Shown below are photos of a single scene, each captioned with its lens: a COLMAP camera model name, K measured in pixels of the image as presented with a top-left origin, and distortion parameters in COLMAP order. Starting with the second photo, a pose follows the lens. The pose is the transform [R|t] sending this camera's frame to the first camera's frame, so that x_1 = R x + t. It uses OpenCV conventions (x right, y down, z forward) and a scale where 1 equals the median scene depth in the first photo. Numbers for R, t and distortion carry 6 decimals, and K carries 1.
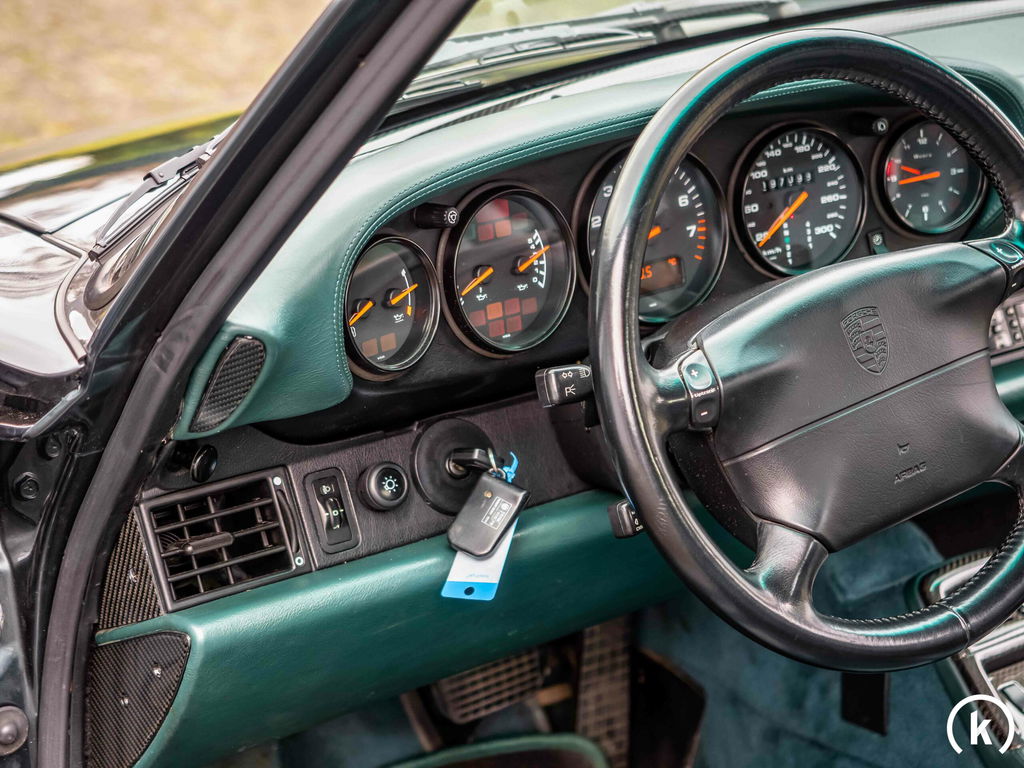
lens RADIAL K [[2373.6, 0, 512.0], [0, 2373.6, 384.0], [0, 0, 1]] dist [0.034625, -0.309129]
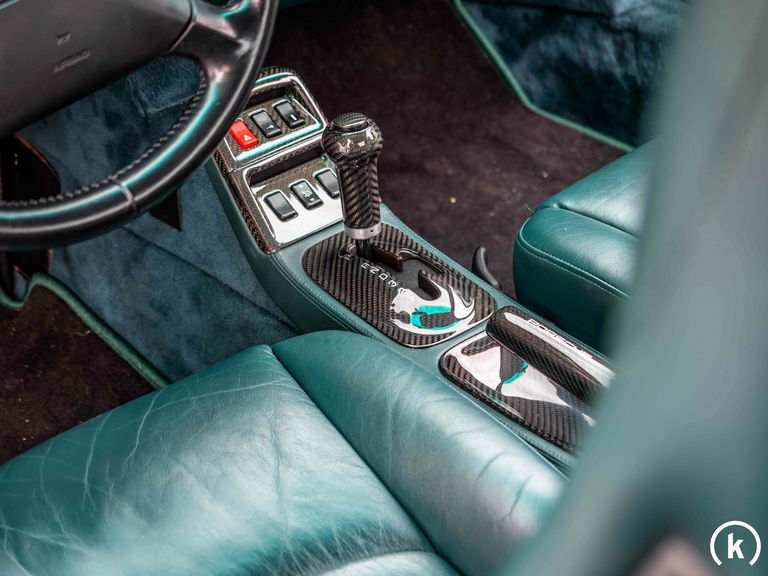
lens RADIAL K [[1780.2, 0, 384.0], [0, 1780.2, 288.0], [0, 0, 1]] dist [0.034625, -0.309129]
pose [[0.996662, -0.033590, 0.074405, 0.209239], [0.011294, 0.959395, 0.281839, -0.074912], [-0.080851, -0.280058, 0.956572, 0.173712]]
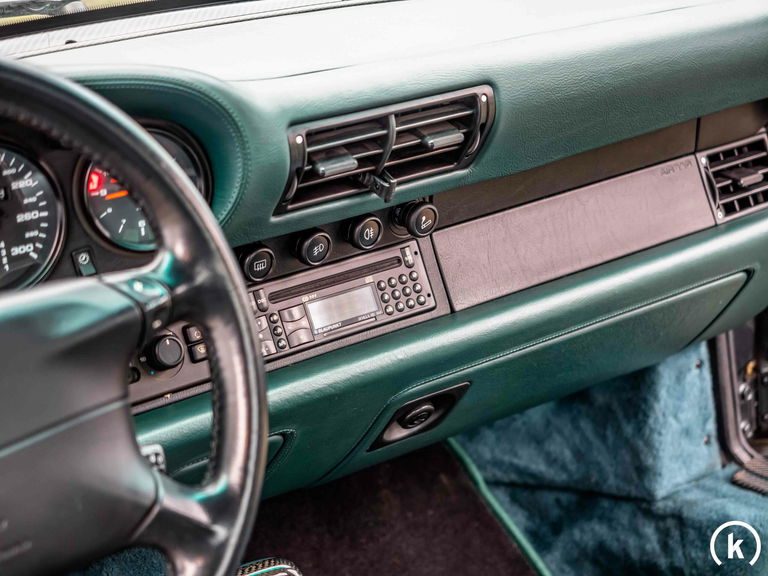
lens RADIAL K [[1780.2, 0, 384.0], [0, 1780.2, 288.0], [0, 0, 1]] dist [0.034625, -0.309129]
pose [[0.997799, -0.019415, 0.063405, 0.228207], [0.018694, 0.999754, 0.011945, -0.055571], [-0.063621, -0.010734, 0.997916, 0.291764]]
